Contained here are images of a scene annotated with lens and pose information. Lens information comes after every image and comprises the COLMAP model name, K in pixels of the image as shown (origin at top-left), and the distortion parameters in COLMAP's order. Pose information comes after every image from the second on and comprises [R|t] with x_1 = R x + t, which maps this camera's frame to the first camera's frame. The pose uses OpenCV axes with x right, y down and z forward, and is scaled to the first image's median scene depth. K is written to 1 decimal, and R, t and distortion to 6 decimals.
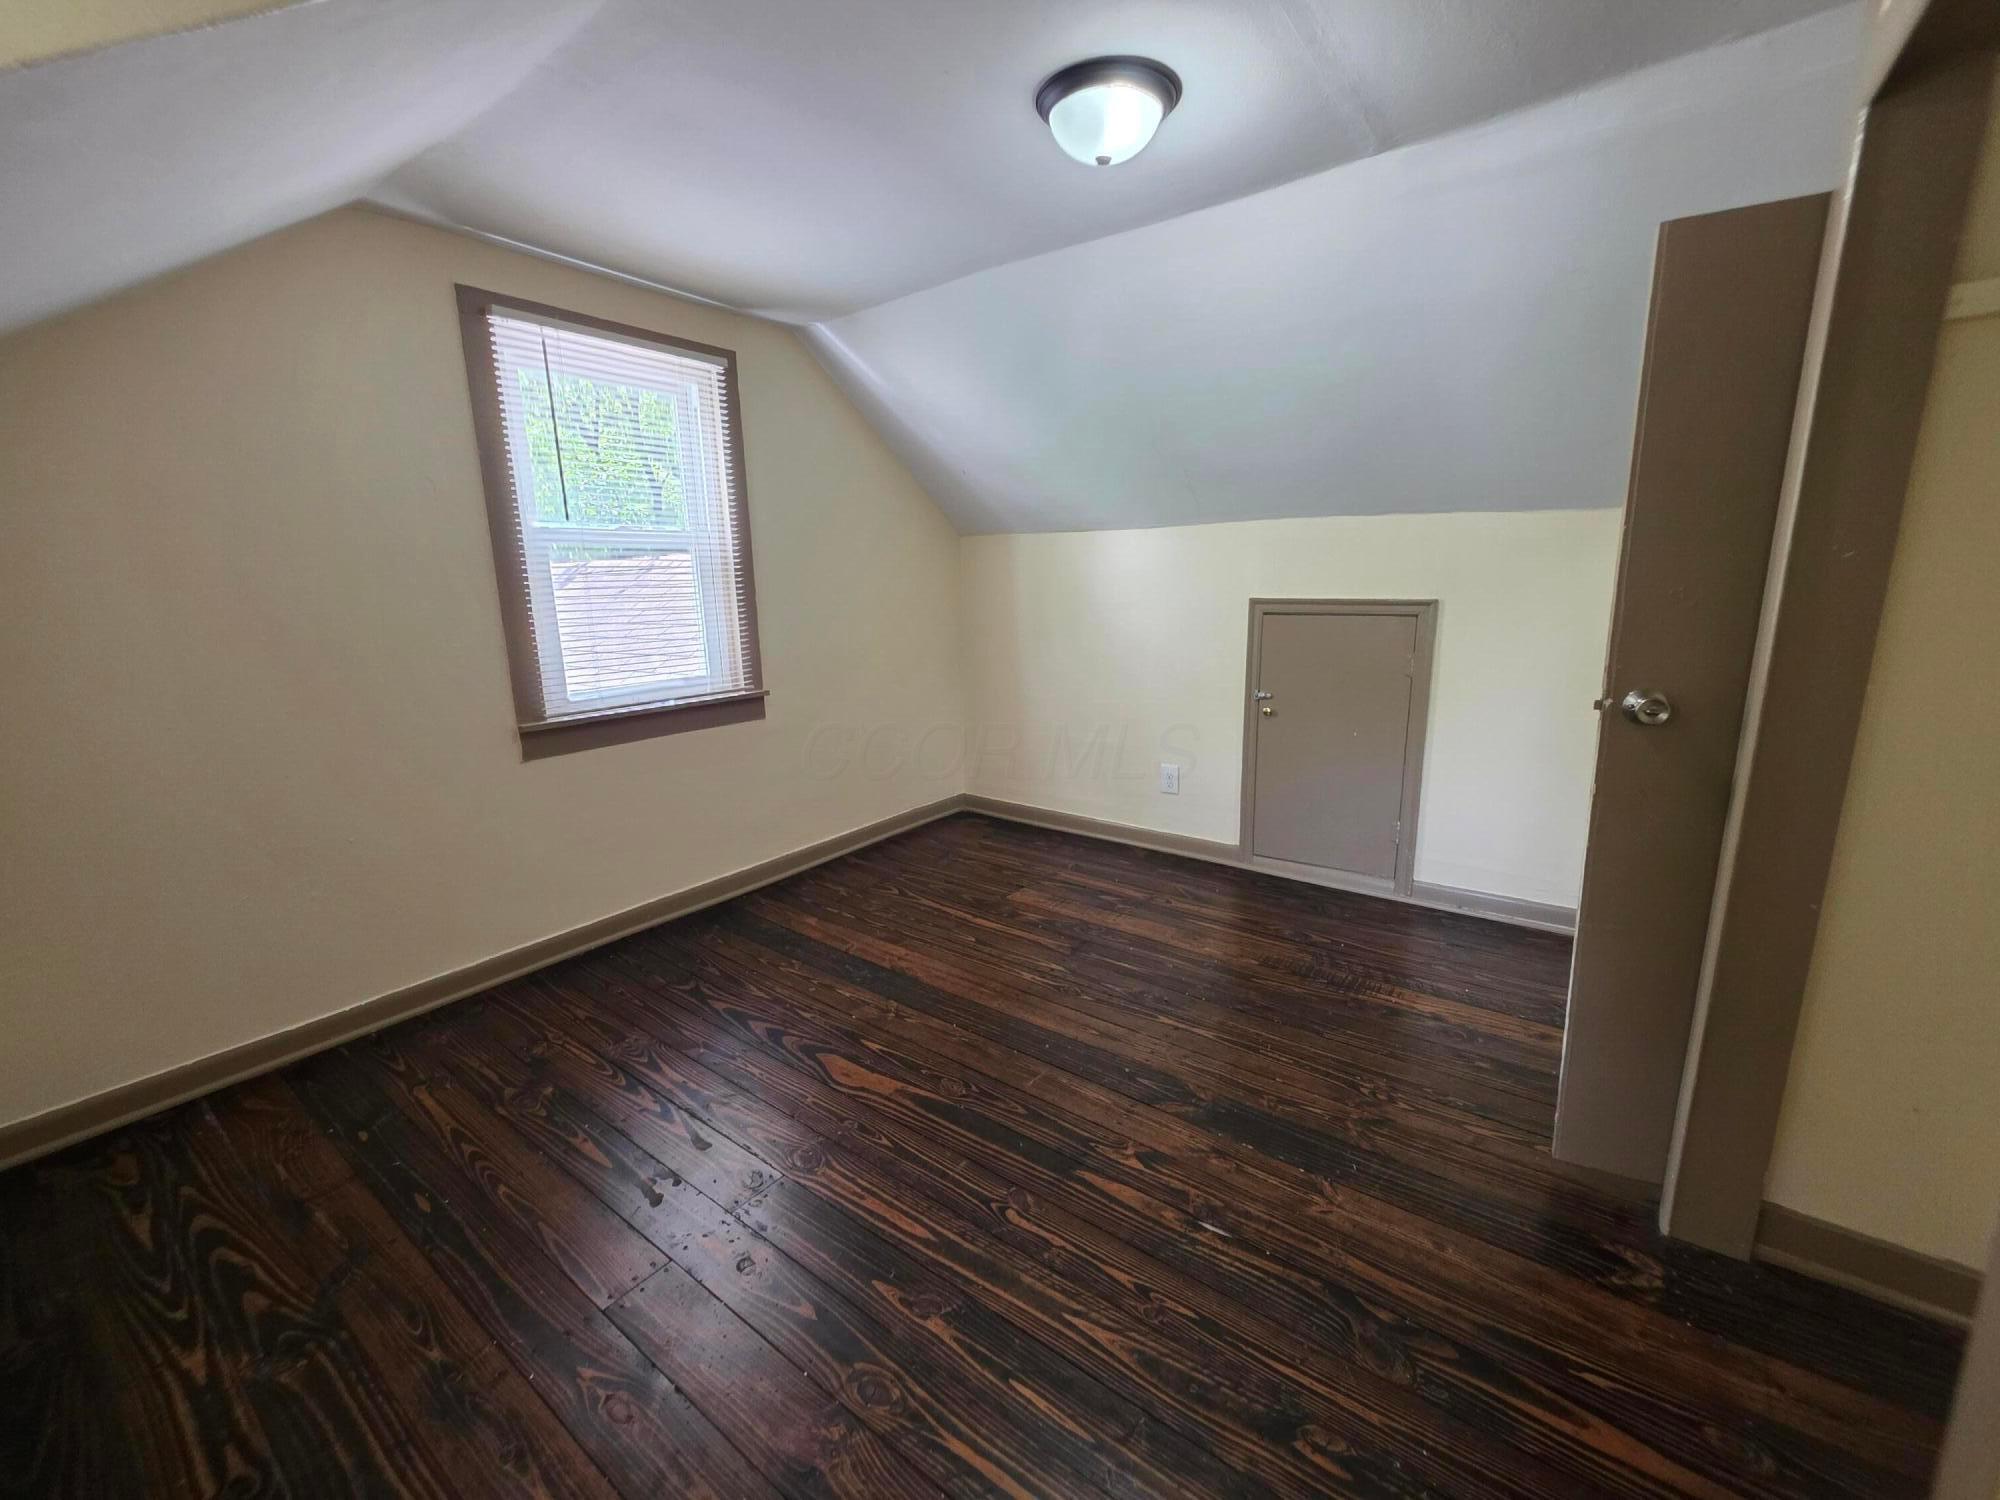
lens RADIAL K [[801.8, 0, 998.7], [0, 801.8, 741.5], [0, 0, 1]] dist [0.001418, -0.000560]
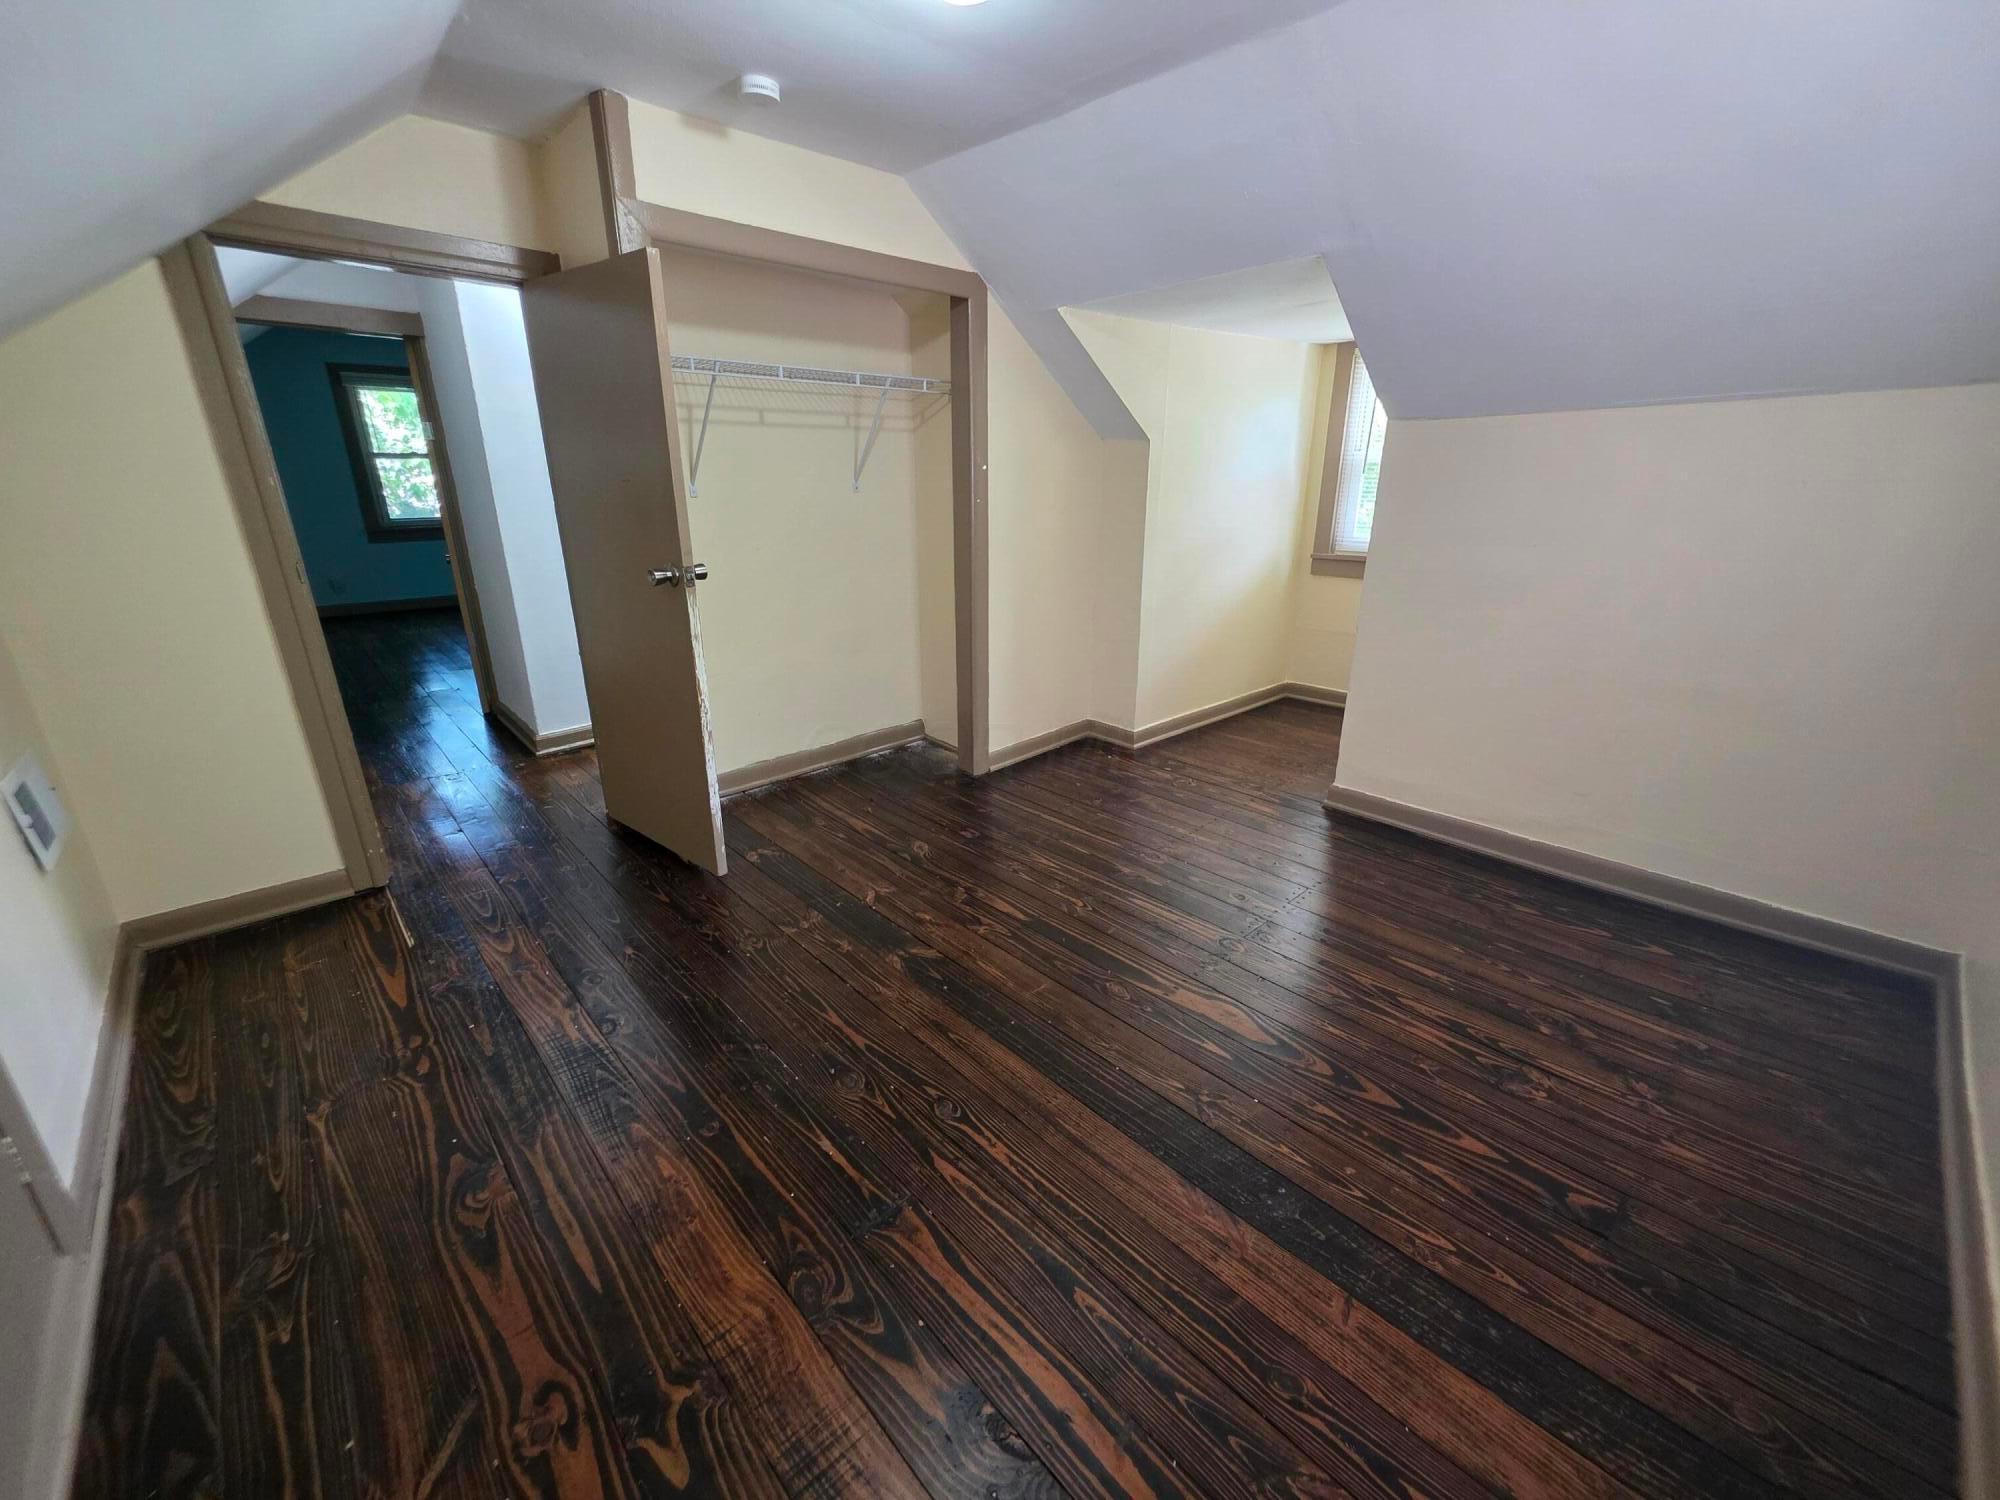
lens RADIAL K [[801.8, 0, 998.7], [0, 801.8, 741.5], [0, 0, 1]] dist [0.001418, -0.000560]
pose [[-0.982693, -0.048293, 0.178833, -0.069798], [0.047871, 0.866415, 0.497024, -0.345822], [-0.178947, 0.496983, -0.849109, 1.636401]]
